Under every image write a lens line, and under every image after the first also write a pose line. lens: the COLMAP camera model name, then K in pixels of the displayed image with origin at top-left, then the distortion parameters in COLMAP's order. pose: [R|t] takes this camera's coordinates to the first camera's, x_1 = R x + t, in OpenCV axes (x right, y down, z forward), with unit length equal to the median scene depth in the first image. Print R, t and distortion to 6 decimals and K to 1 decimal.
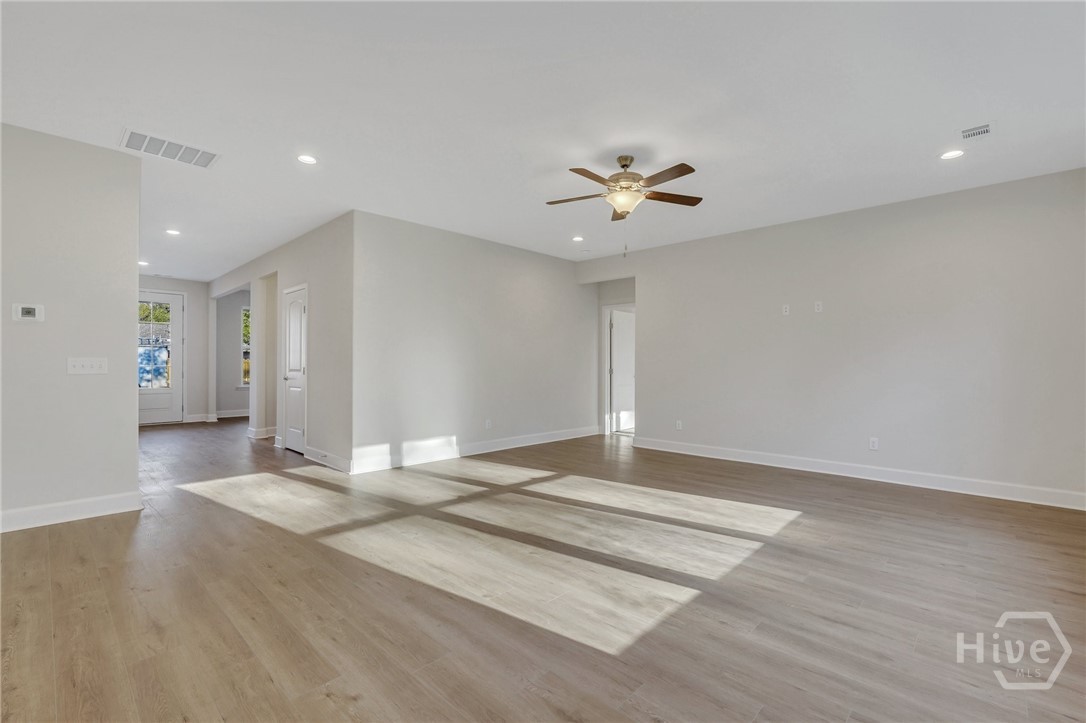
lens RADIAL K [[479.7, 0, 536.9], [0, 479.7, 358.5], [0, 0, 1]] dist [-0.005853, 0.001923]
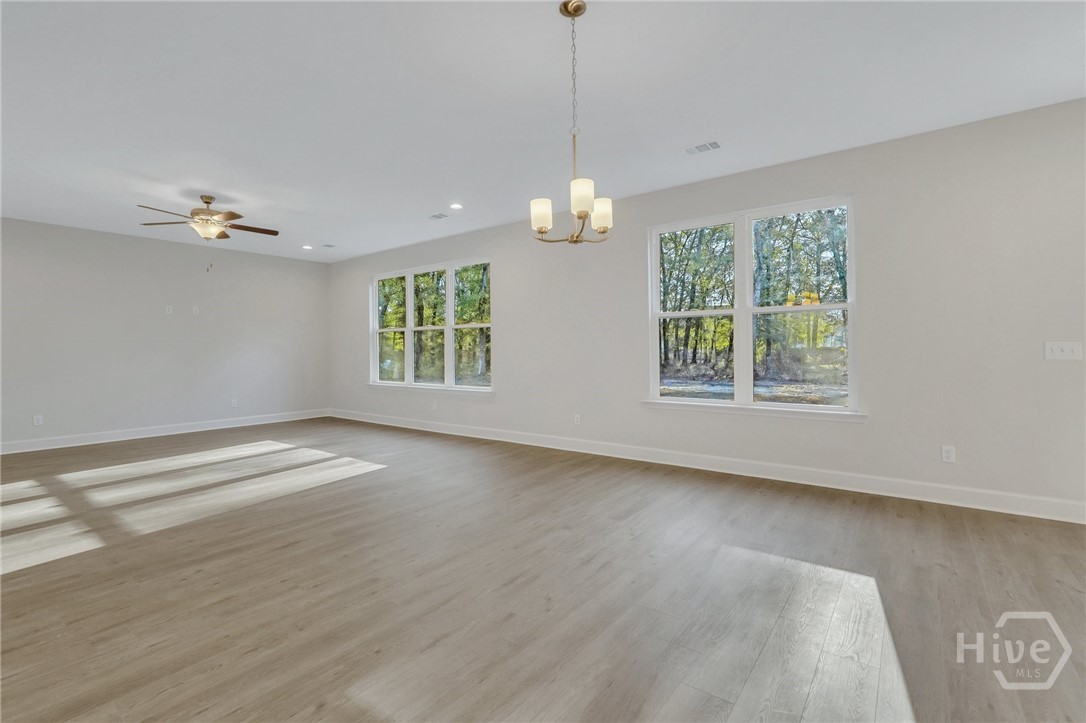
lens RADIAL K [[479.7, 0, 548.7], [0, 479.7, 346.7], [0, 0, 1]] dist [-0.005853, 0.001923]
pose [[-0.130047, 0.005895, 0.991490, -1.314697], [-0.002802, 0.999976, -0.006313, -0.000313], [-0.991504, -0.003599, -0.130028, 0.255798]]
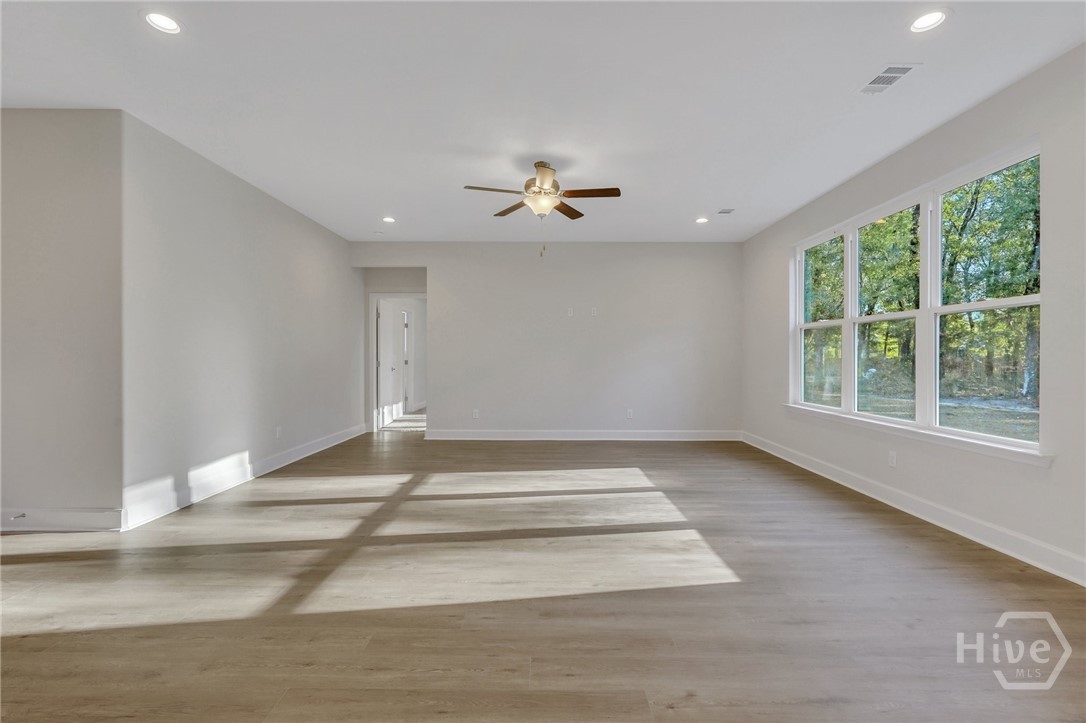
lens RADIAL K [[479.7, 0, 543.3], [0, 479.7, 359.5], [0, 0, 1]] dist [-0.005853, 0.001923]
pose [[0.721737, -0.002524, 0.692163, -0.591198], [-0.010258, 0.999845, 0.014342, 0.002776], [-0.692091, -0.017451, 0.721599, 0.234570]]
